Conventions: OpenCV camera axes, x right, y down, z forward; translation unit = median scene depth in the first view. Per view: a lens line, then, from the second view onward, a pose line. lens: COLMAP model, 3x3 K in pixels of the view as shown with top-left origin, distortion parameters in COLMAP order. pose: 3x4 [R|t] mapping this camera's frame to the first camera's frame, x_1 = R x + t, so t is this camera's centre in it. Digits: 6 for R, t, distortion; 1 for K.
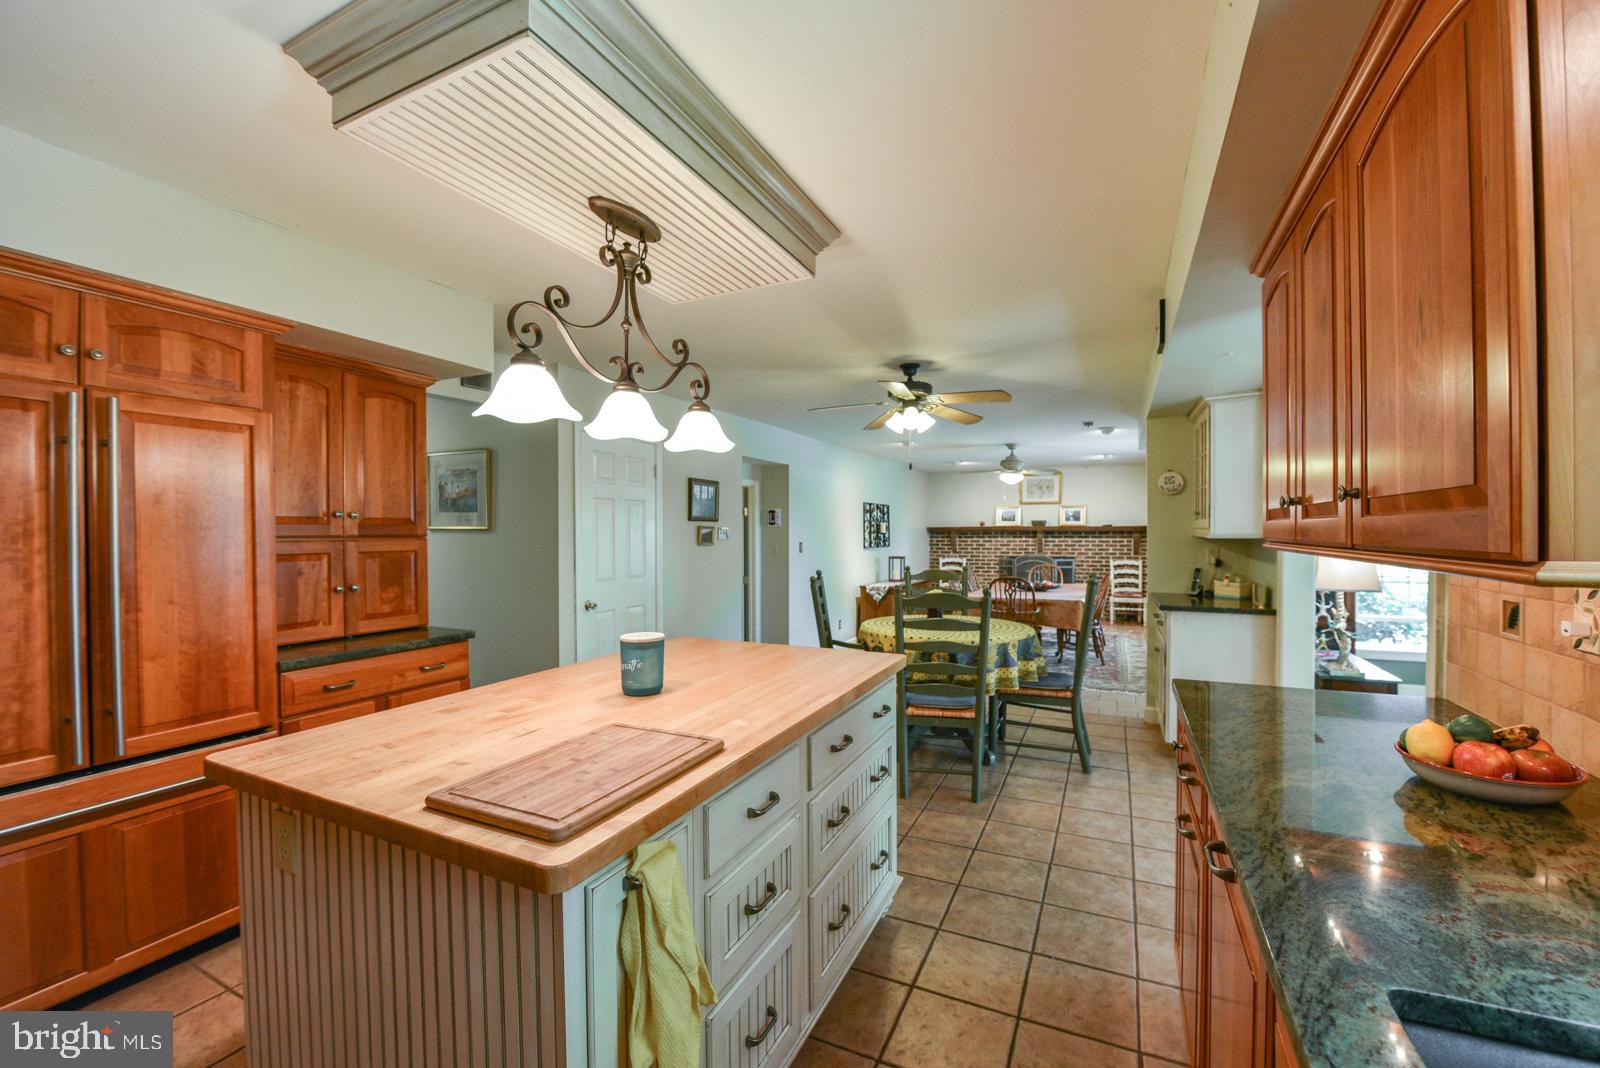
lens RADIAL K [[641.0, 0, 809.6], [0, 641.0, 537.5], [0, 0, 1]] dist [-0.011127, -0.004054]
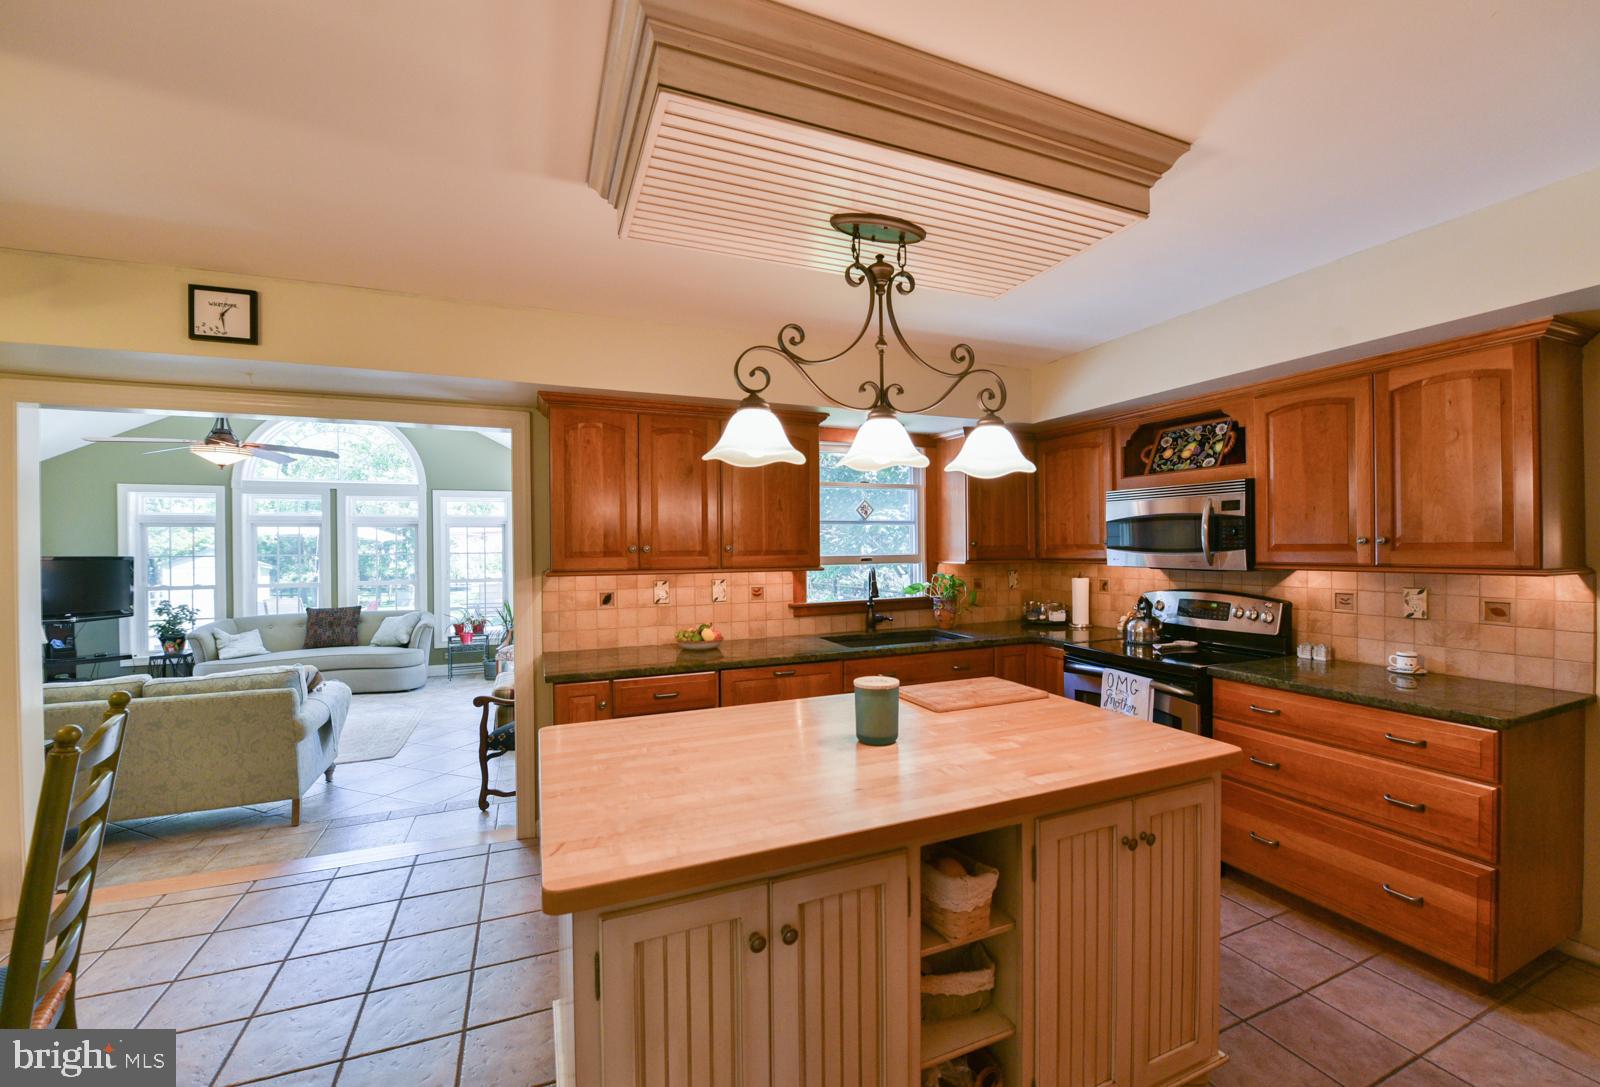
lens RADIAL K [[657.3, 0, 824.5], [0, 657.3, 550.1], [0, 0, 1]] dist [-0.015618, -0.000126]
pose [[-0.758896, 0.007740, 0.651166, -0.176427], [0.018660, 0.999777, 0.009864, -0.010736], [-0.650945, 0.019636, -0.758871, 0.375251]]
